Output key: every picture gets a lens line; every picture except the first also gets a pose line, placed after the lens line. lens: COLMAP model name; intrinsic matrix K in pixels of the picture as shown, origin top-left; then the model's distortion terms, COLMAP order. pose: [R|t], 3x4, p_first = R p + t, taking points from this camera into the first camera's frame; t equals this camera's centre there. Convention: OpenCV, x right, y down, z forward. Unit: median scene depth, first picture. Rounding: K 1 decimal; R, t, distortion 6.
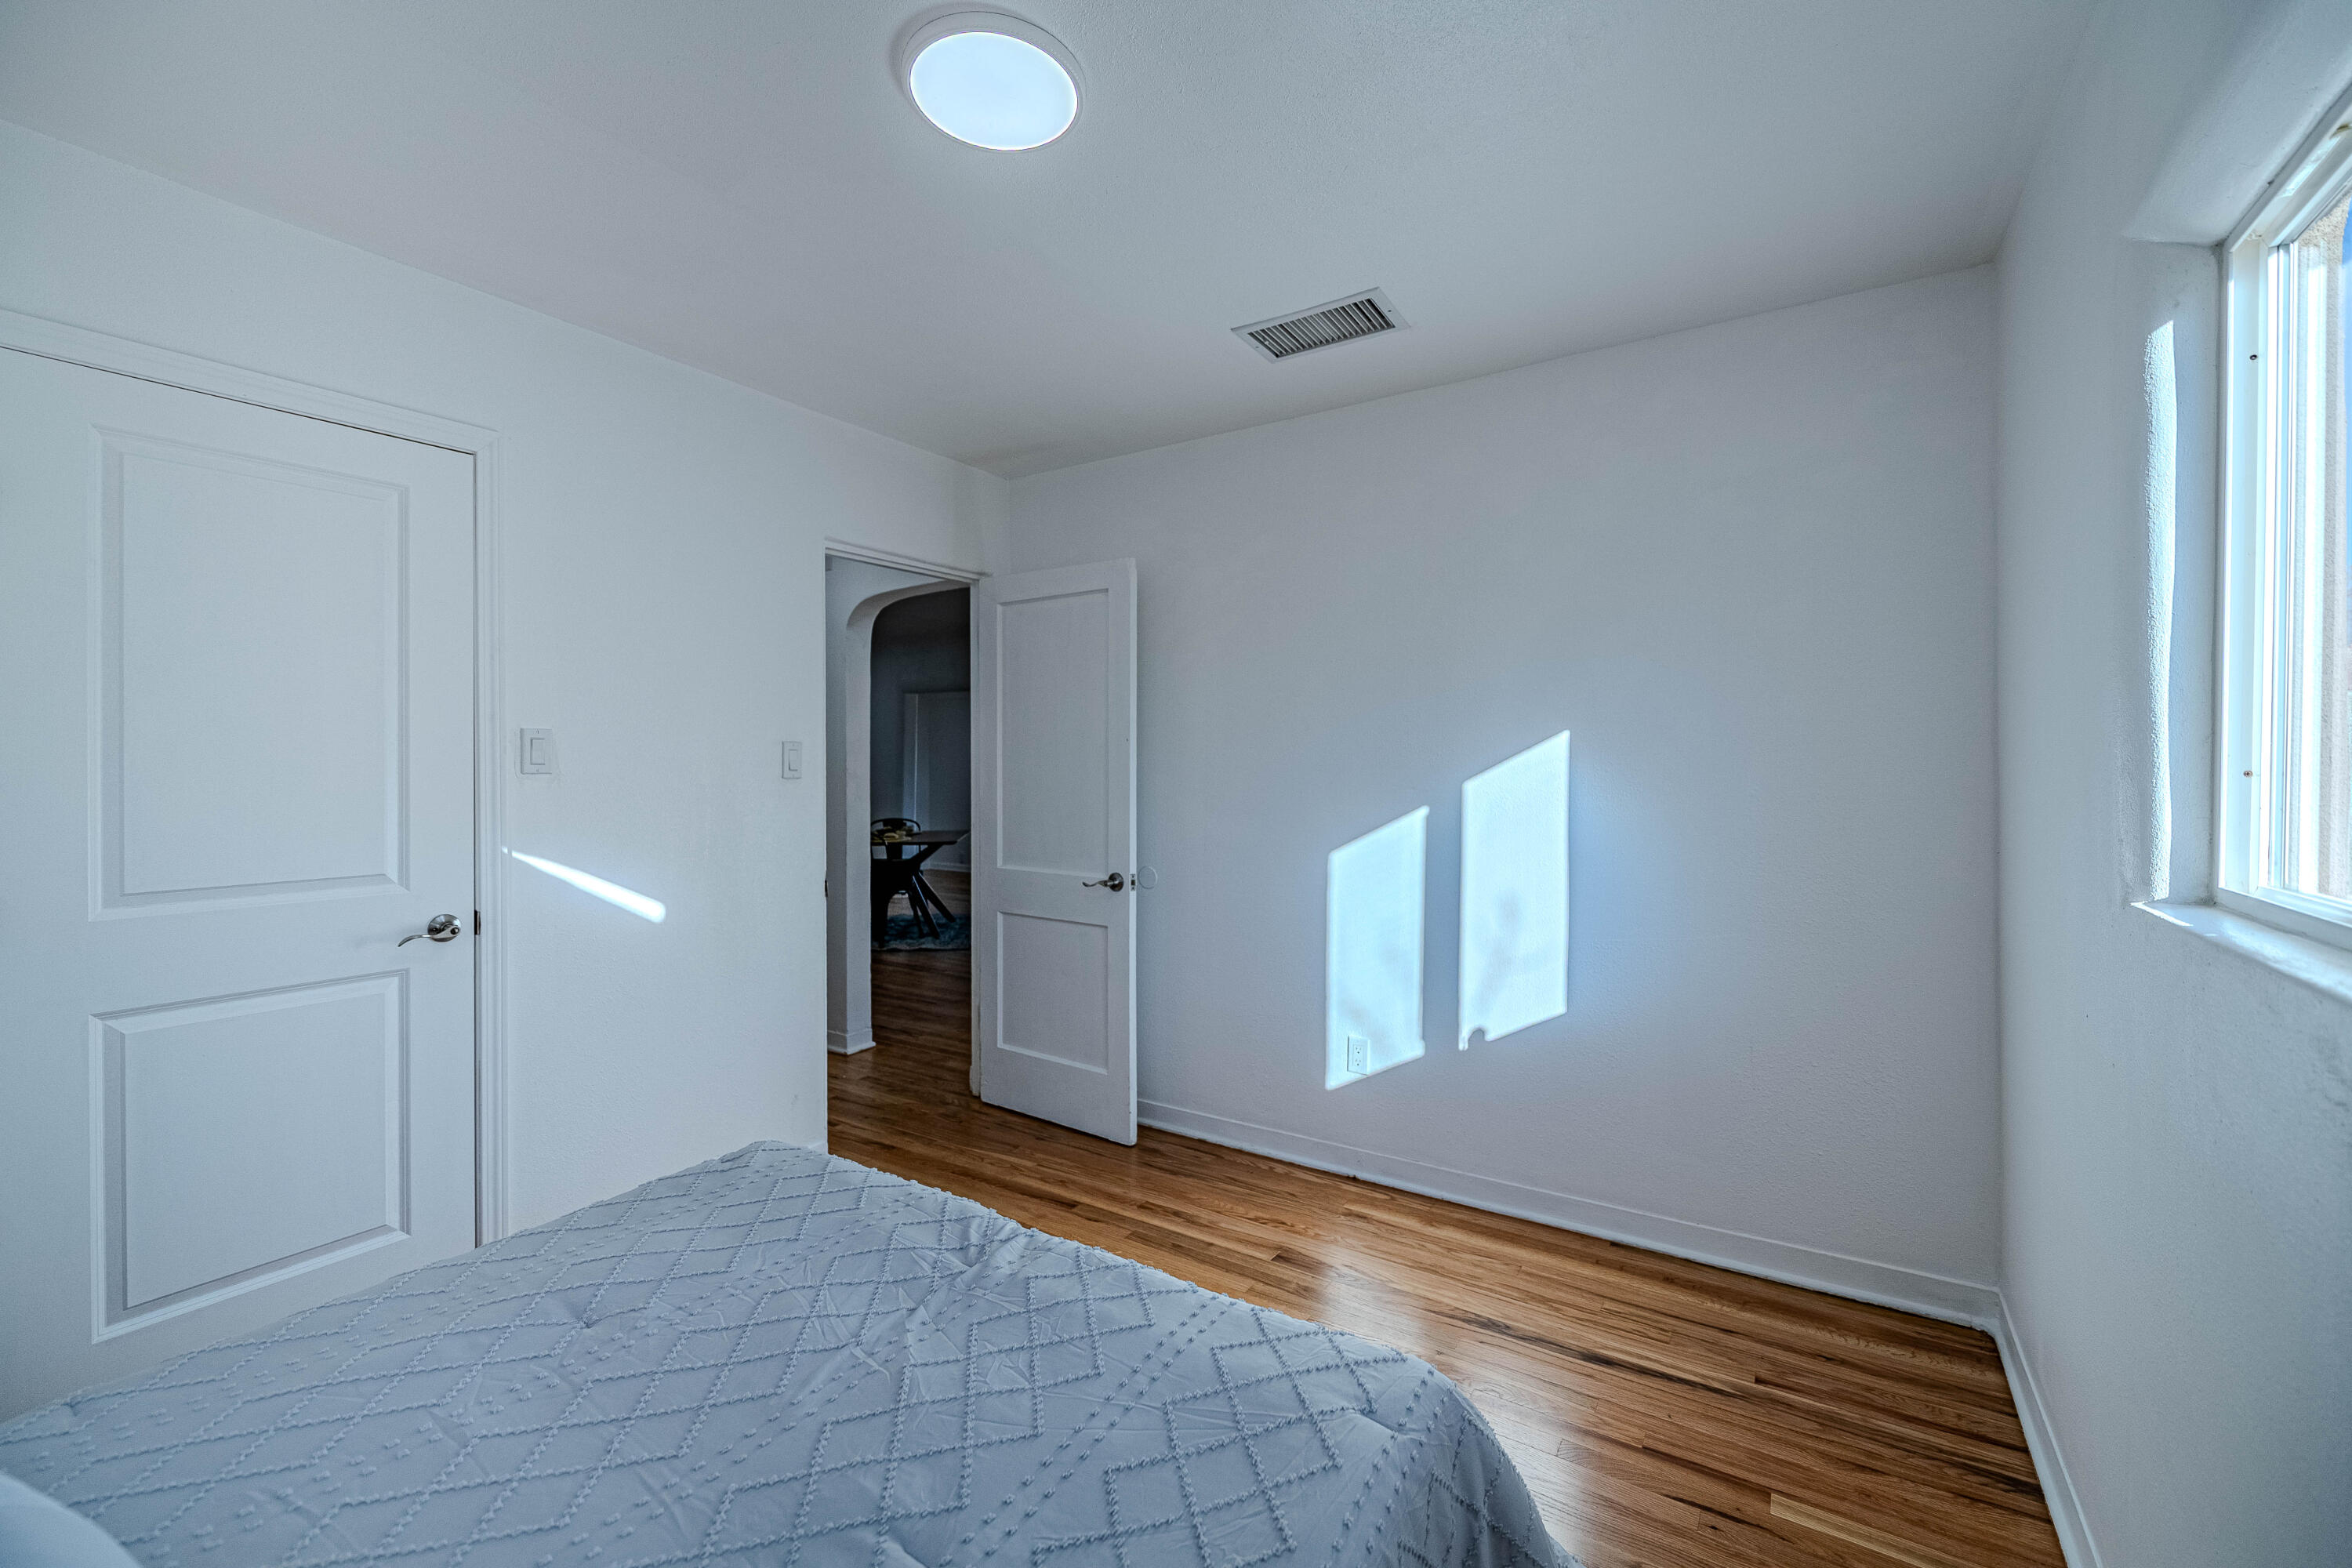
lens RADIAL K [[959.0, 0, 1180.2], [0, 959.0, 772.9], [0, 0, 1]] dist [-0.003670, -0.000671]
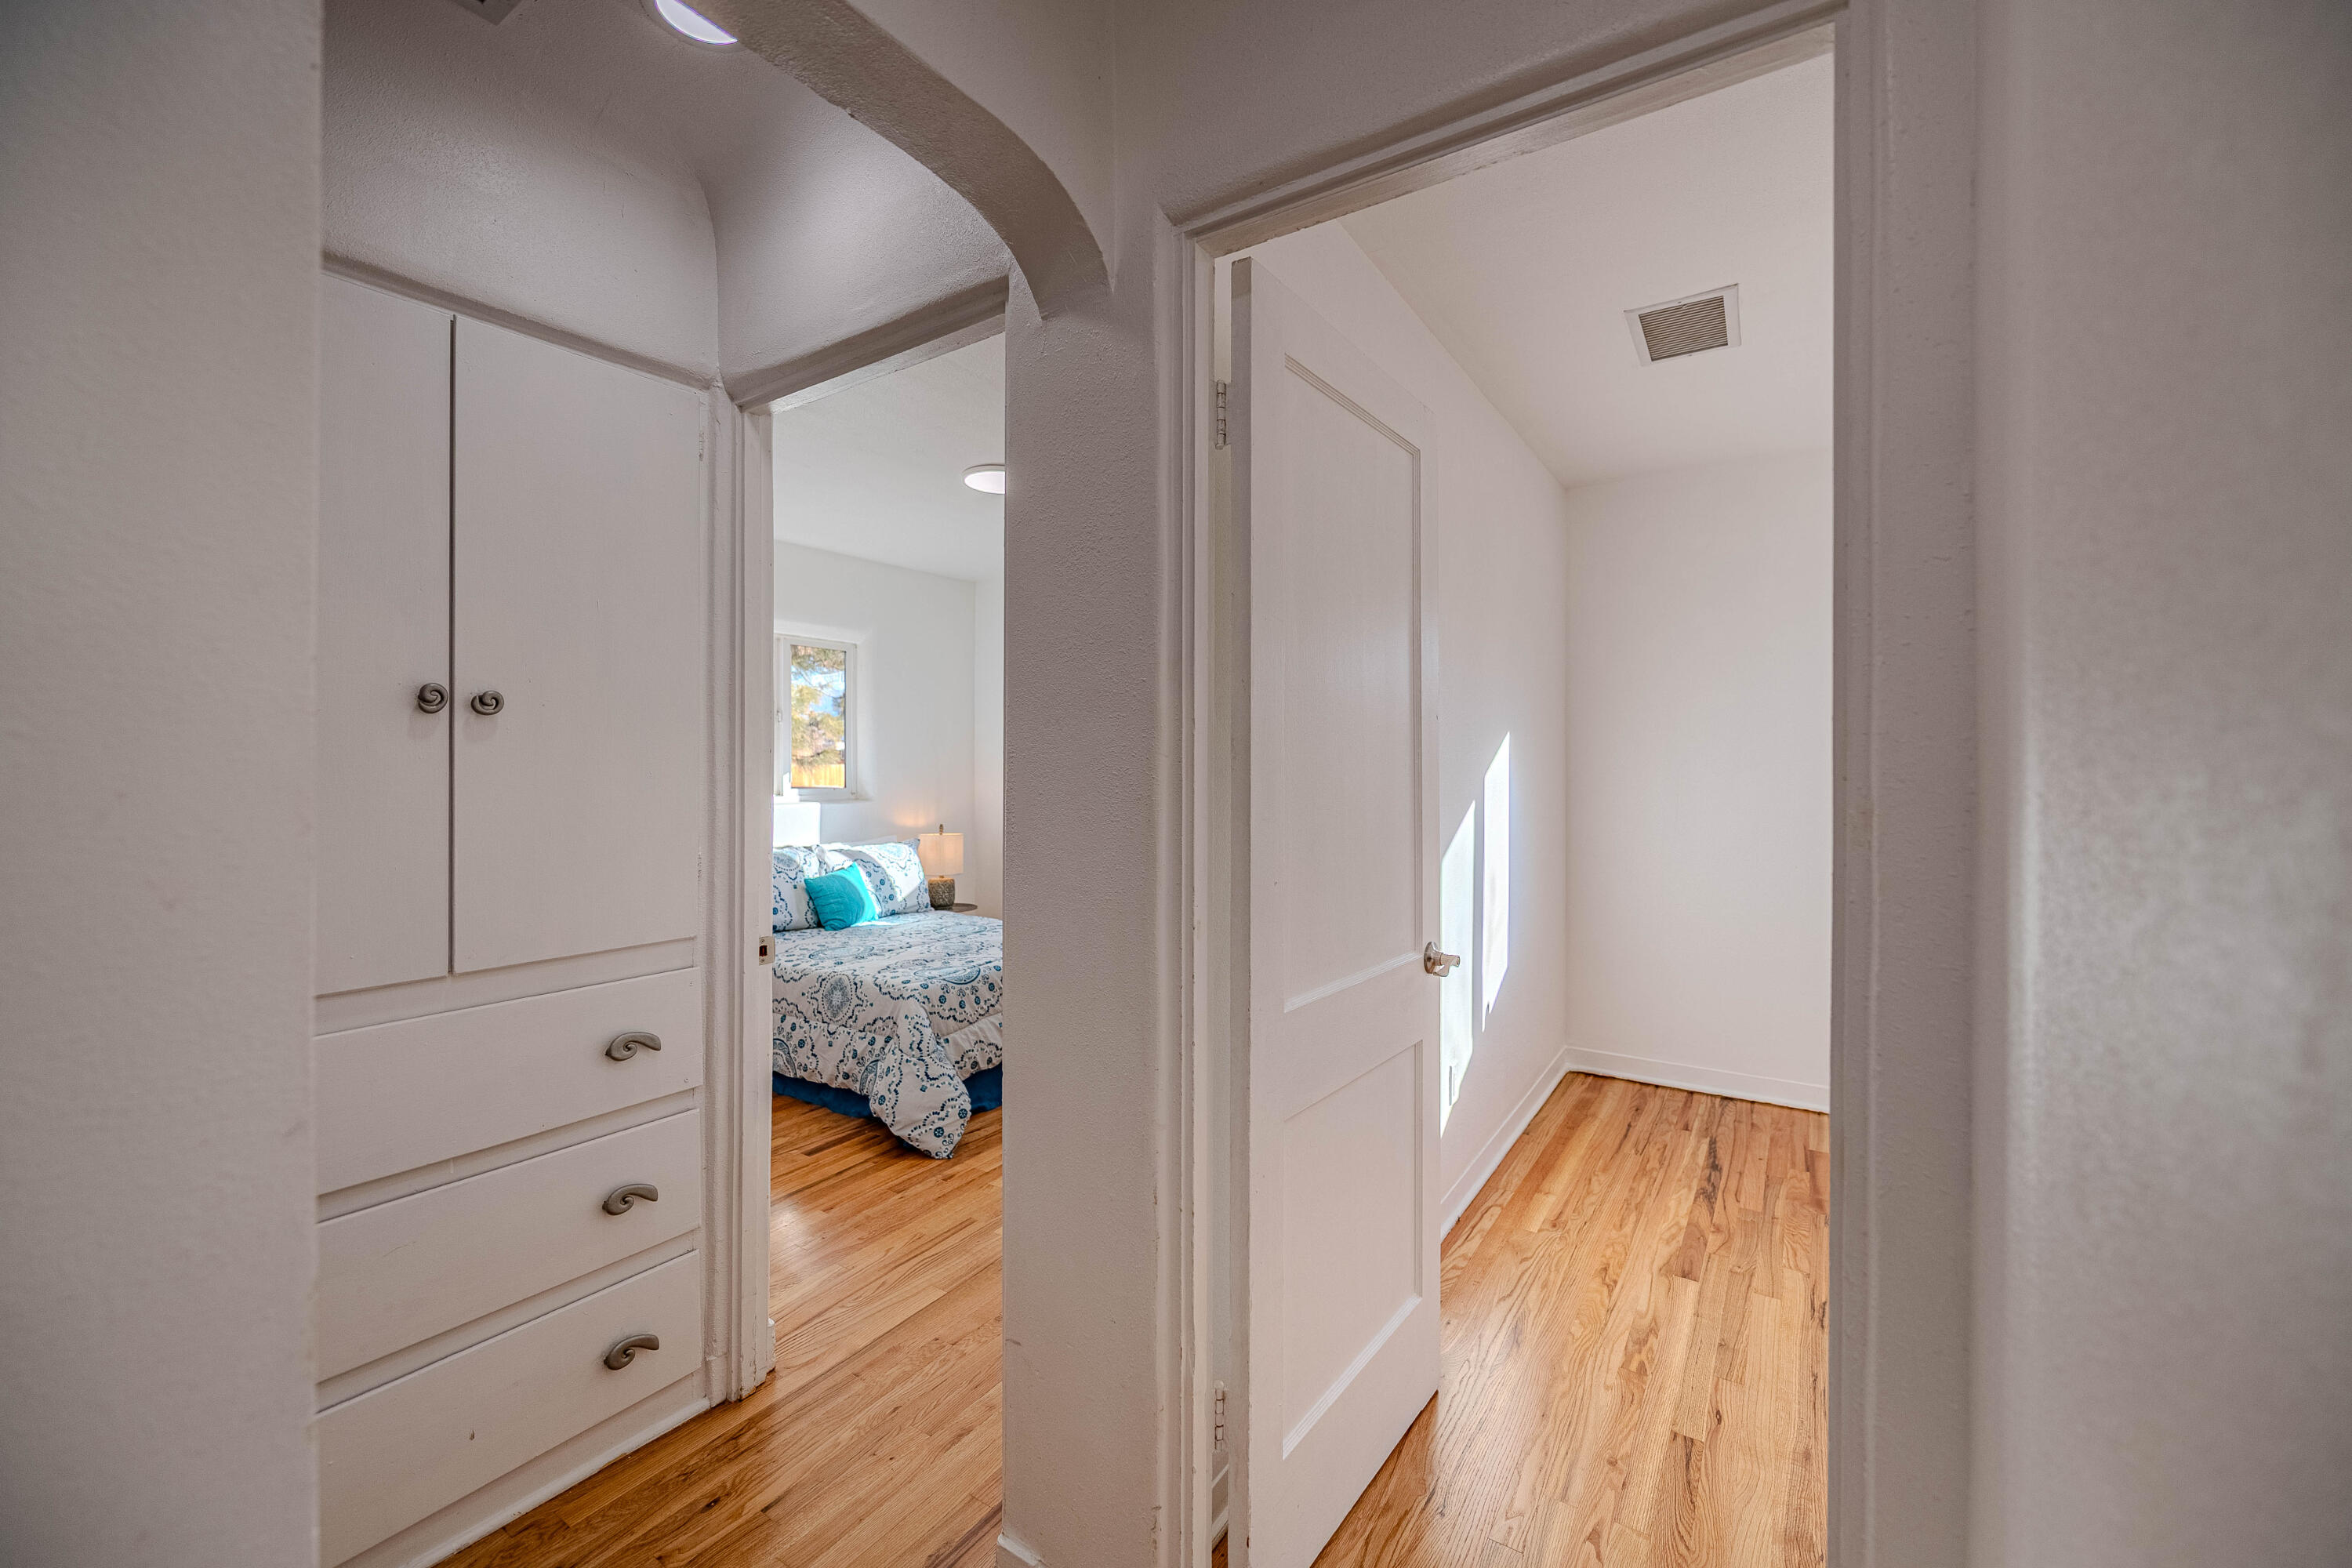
lens RADIAL K [[959.0, 0, 1175.7], [0, 959.0, 776.9], [0, 0, 1]] dist [-0.003670, -0.000671]
pose [[-0.000856, -0.005963, 0.999982, -1.021964], [0.007794, 0.999952, 0.005969, 0.014200], [-0.999969, 0.007799, -0.000810, 1.856371]]
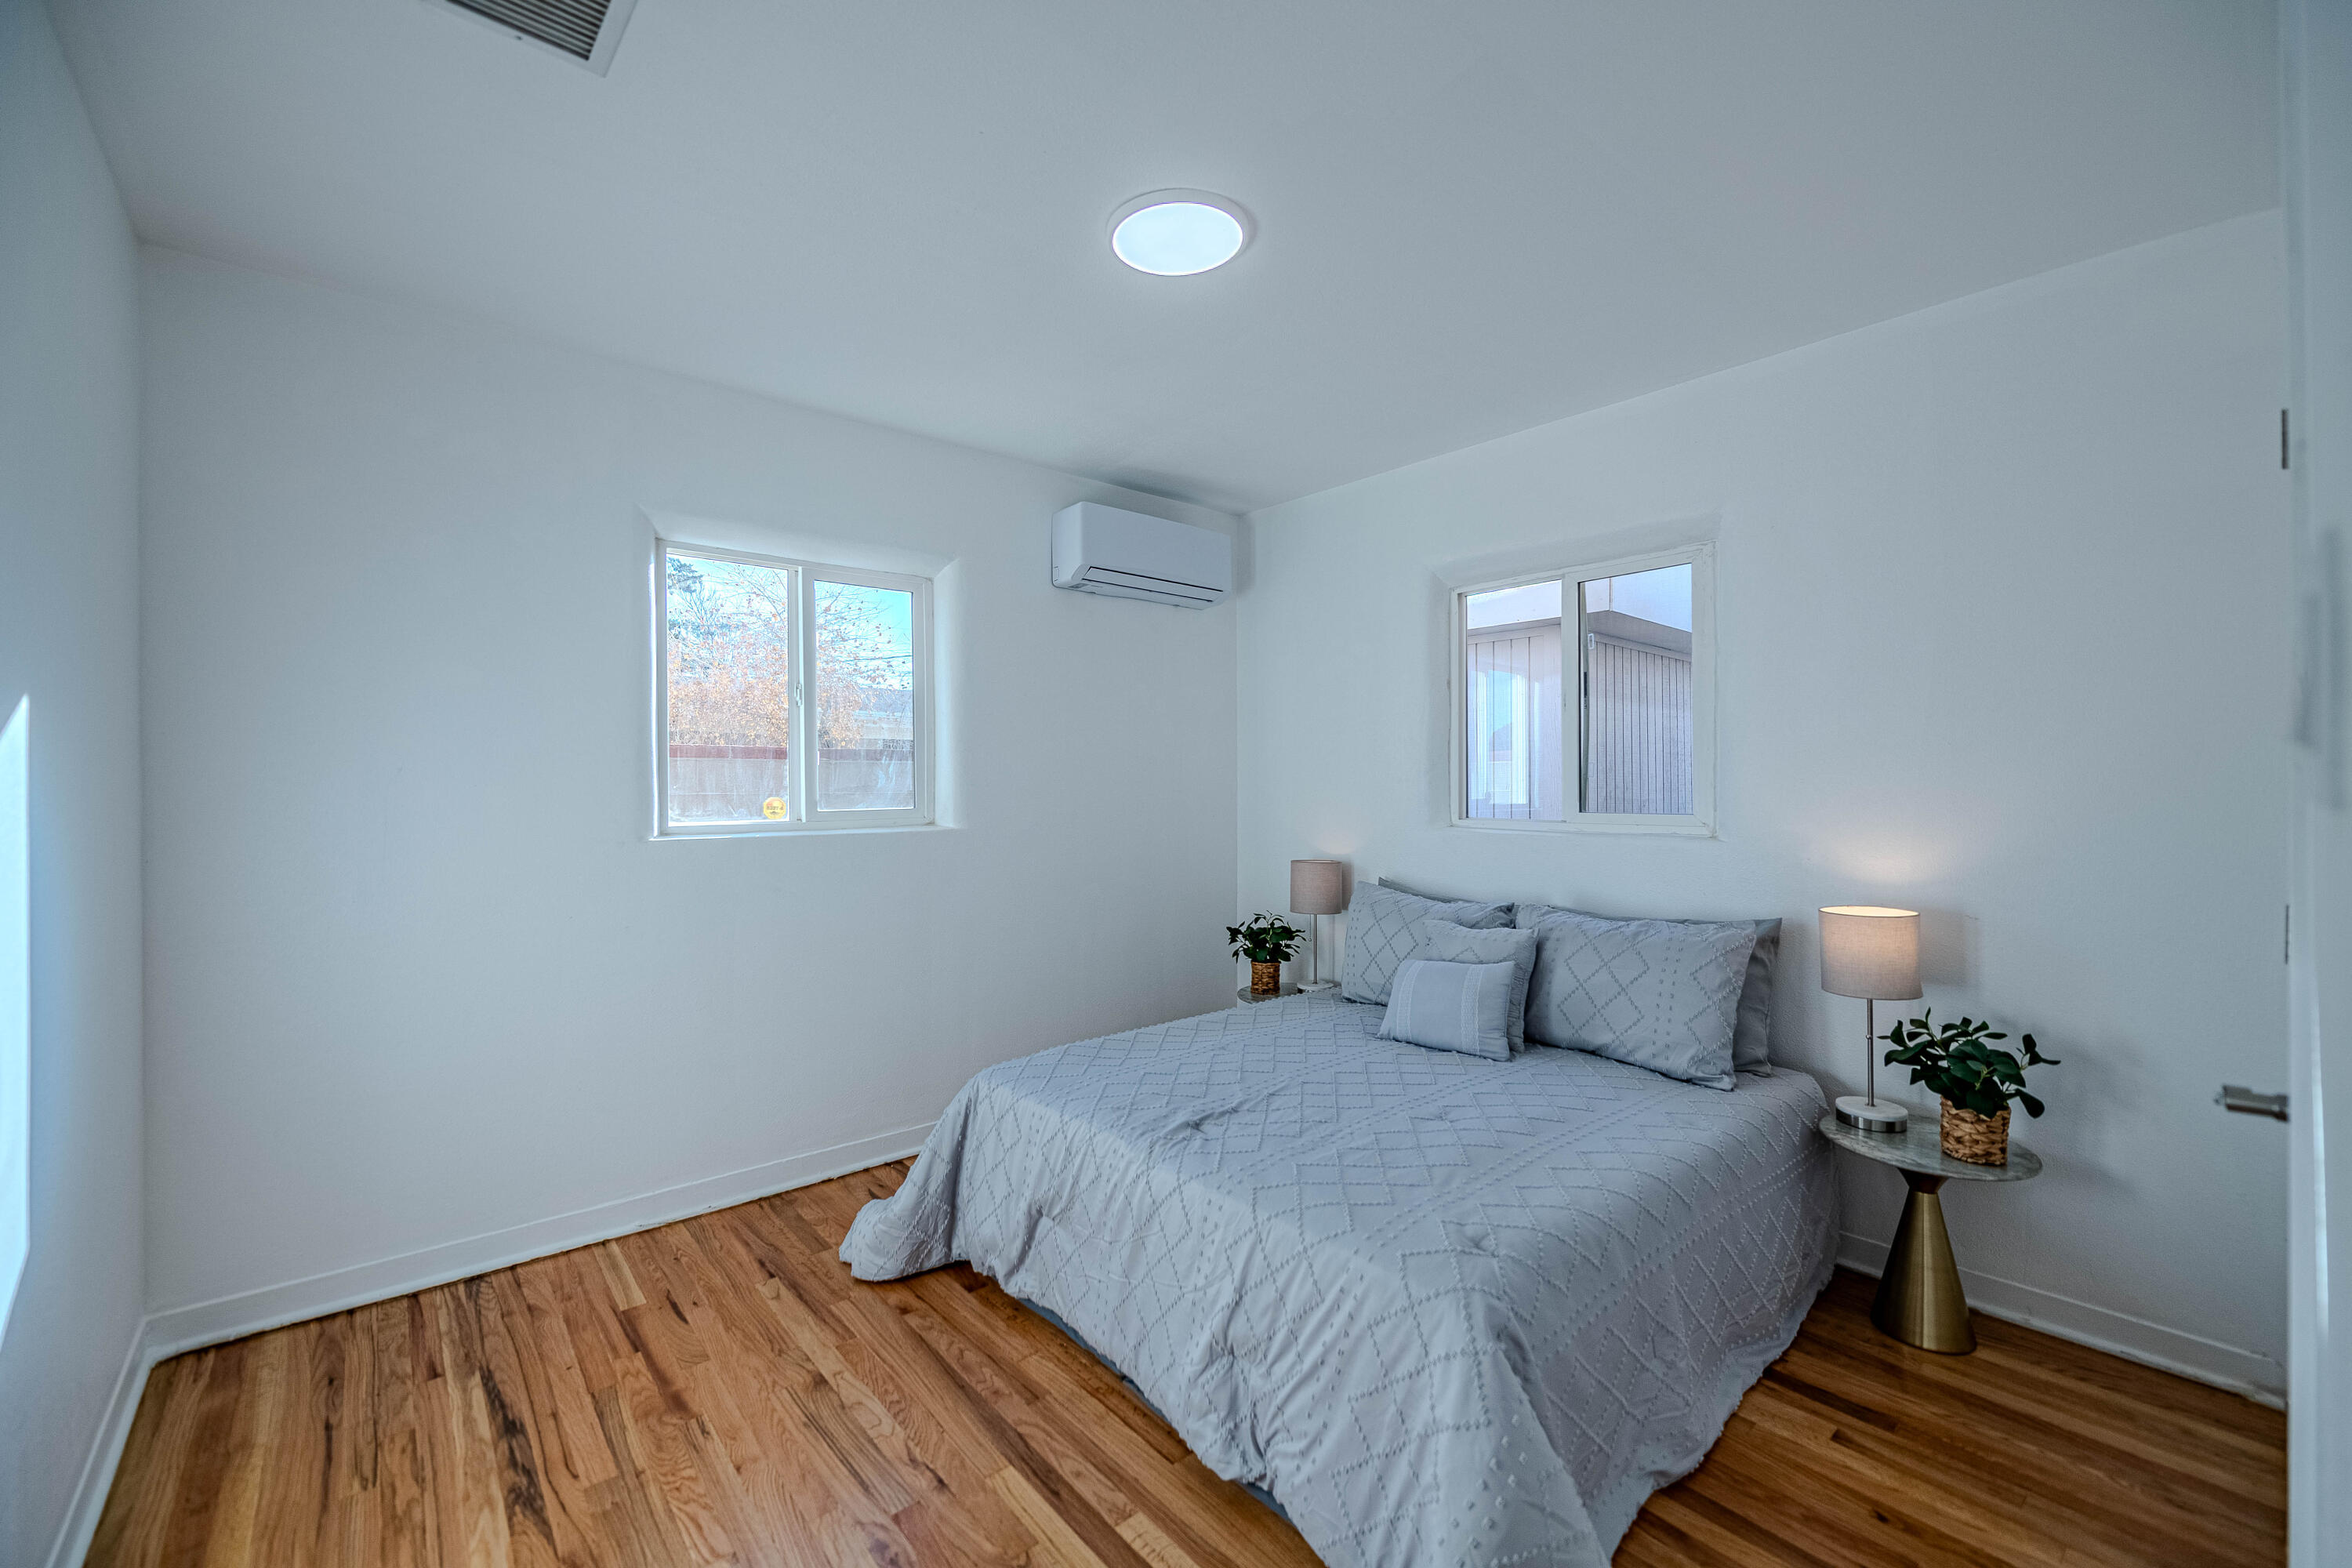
lens RADIAL K [[959.0, 0, 1167.1], [0, 959.0, 785.9], [0, 0, 1]] dist [-0.003670, -0.000671]
pose [[-0.958024, 0.002080, 0.286679, -0.416157], [0.007201, 0.999833, 0.016808, 0.003748], [-0.286597, 0.018167, -0.957879, 1.715063]]
